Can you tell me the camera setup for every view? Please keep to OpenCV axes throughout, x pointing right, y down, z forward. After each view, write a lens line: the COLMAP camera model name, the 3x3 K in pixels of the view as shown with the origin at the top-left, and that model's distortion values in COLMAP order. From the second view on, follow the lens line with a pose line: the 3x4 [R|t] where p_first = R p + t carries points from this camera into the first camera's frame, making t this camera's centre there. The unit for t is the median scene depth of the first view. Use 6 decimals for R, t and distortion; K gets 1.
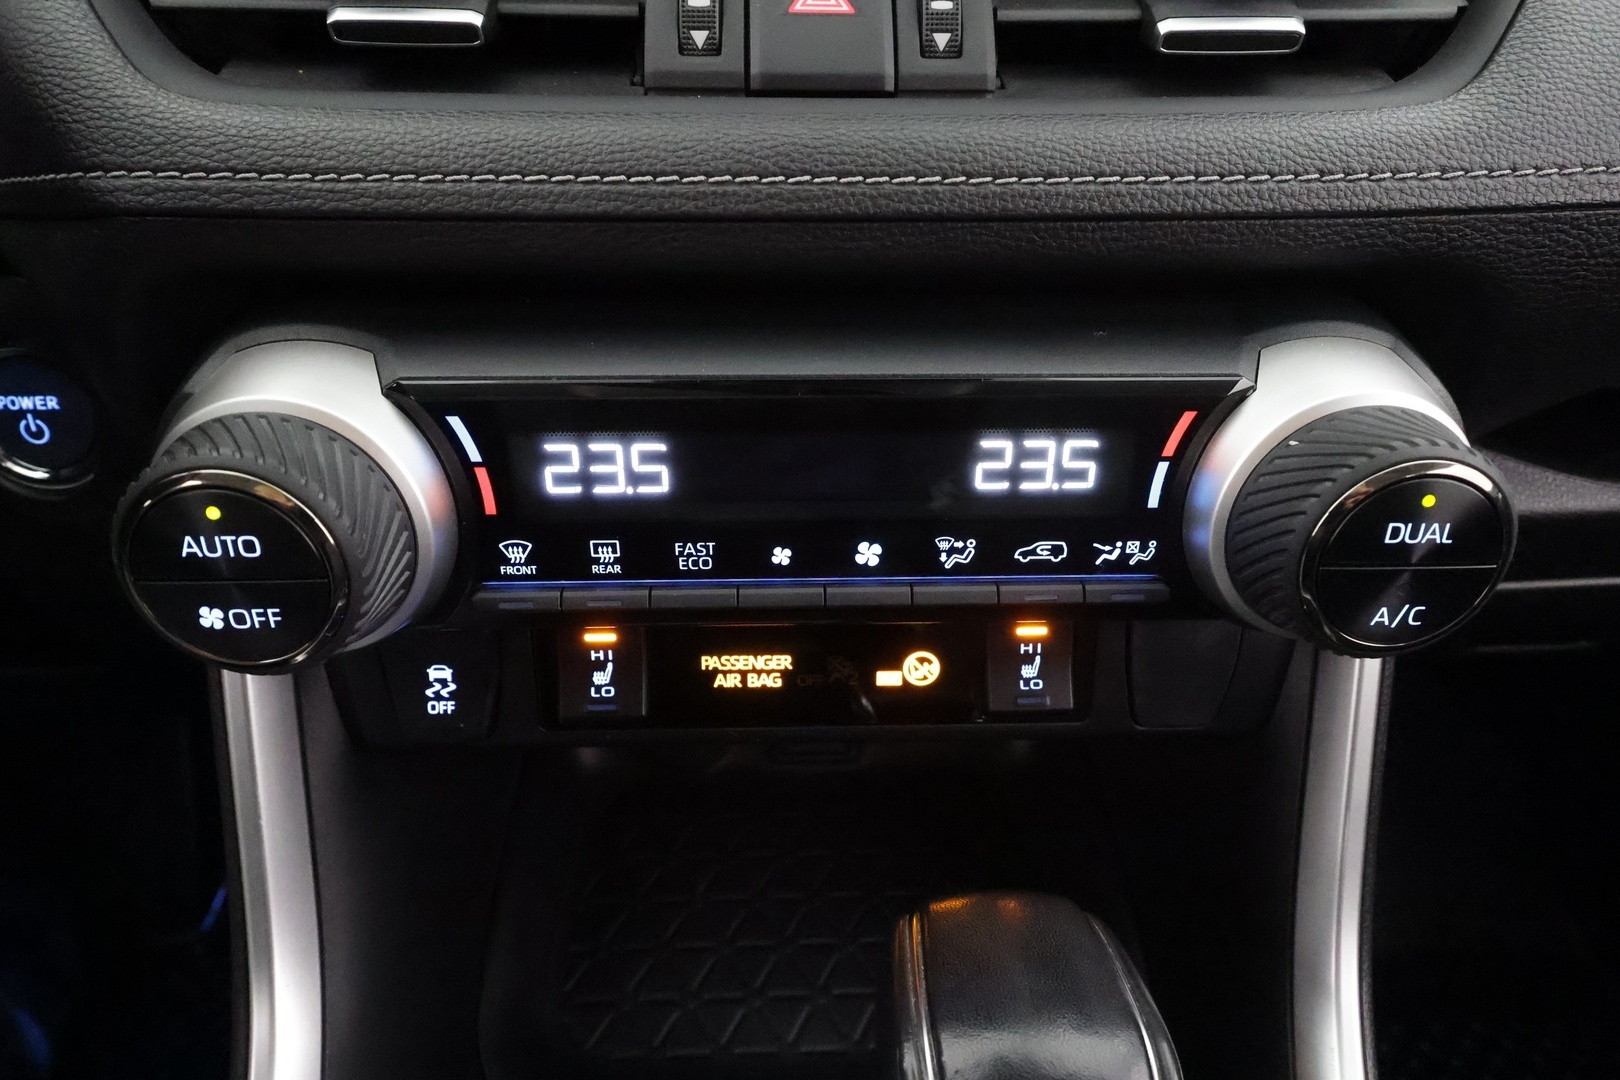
lens RADIAL K [[989.4, 0, 809.6], [0, 989.4, 544.7], [0, 0, 1]] dist [-0.002507, -0.000293]
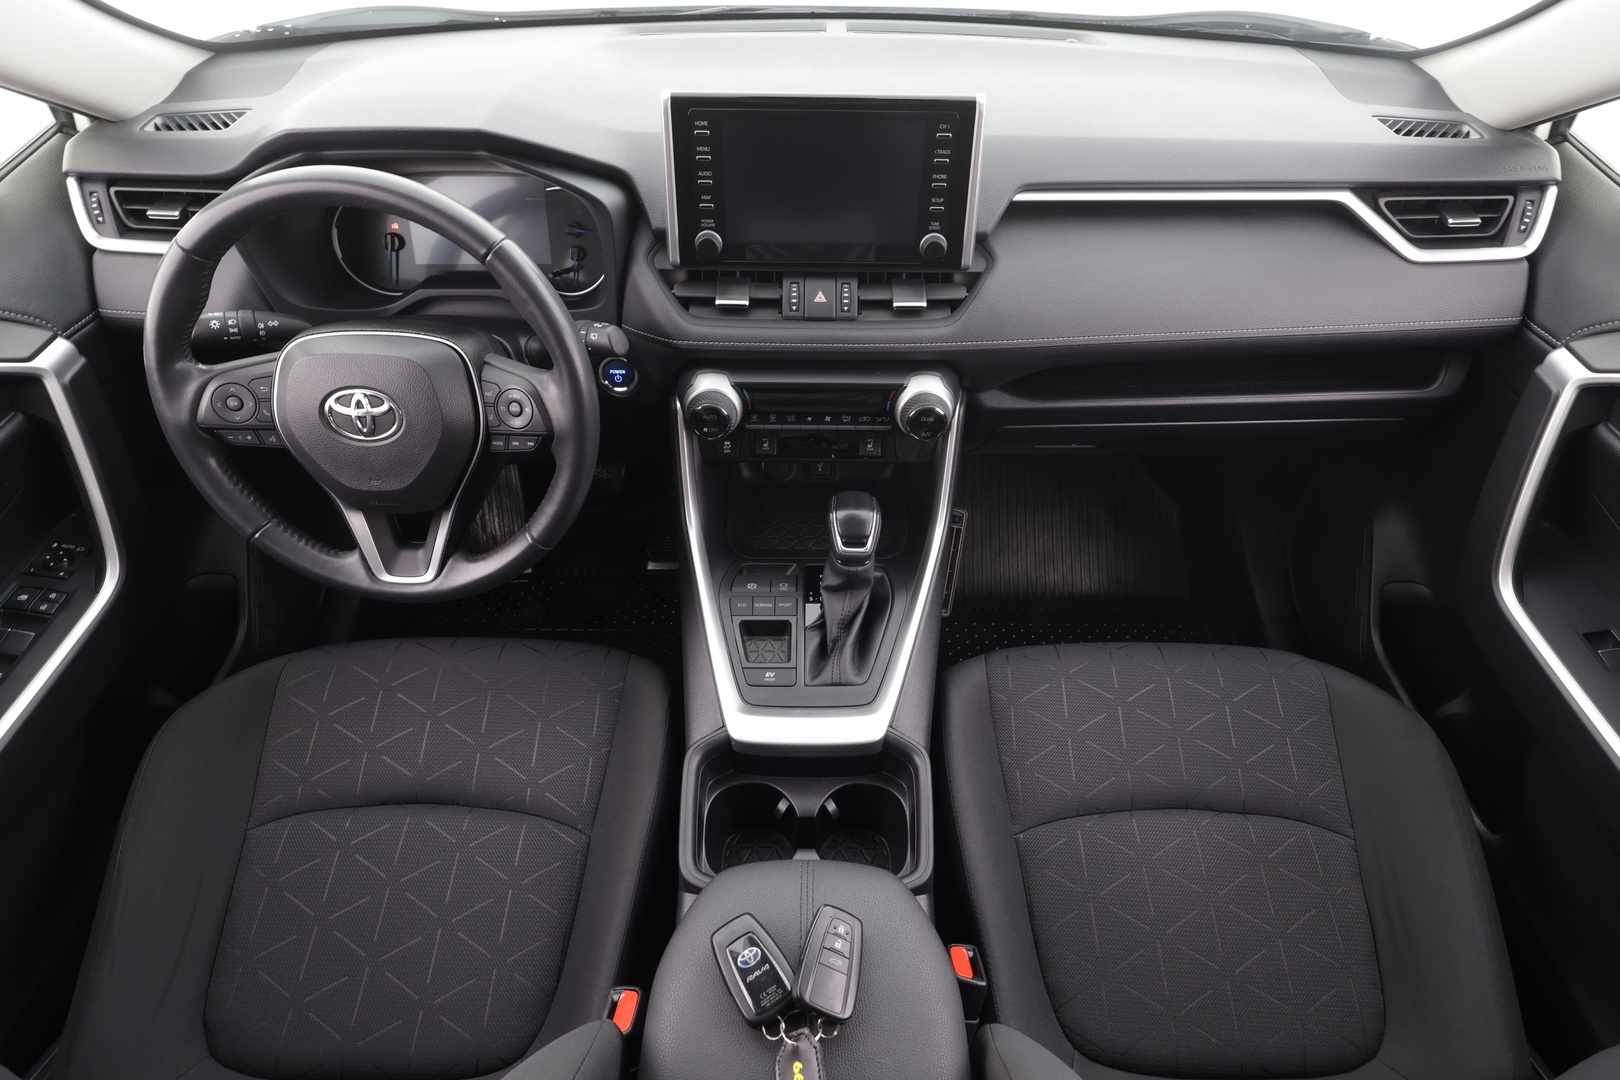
lens RADIAL K [[883.1, 0, 803.9], [0, 883.1, 549.0], [0, 0, 1]] dist [0.006131, 0.000430]
pose [[0.998910, 0.029735, -0.035987, 0.120727], [-0.021498, 0.977298, 0.210778, -0.277578], [0.041438, -0.209775, 0.976871, -3.345192]]
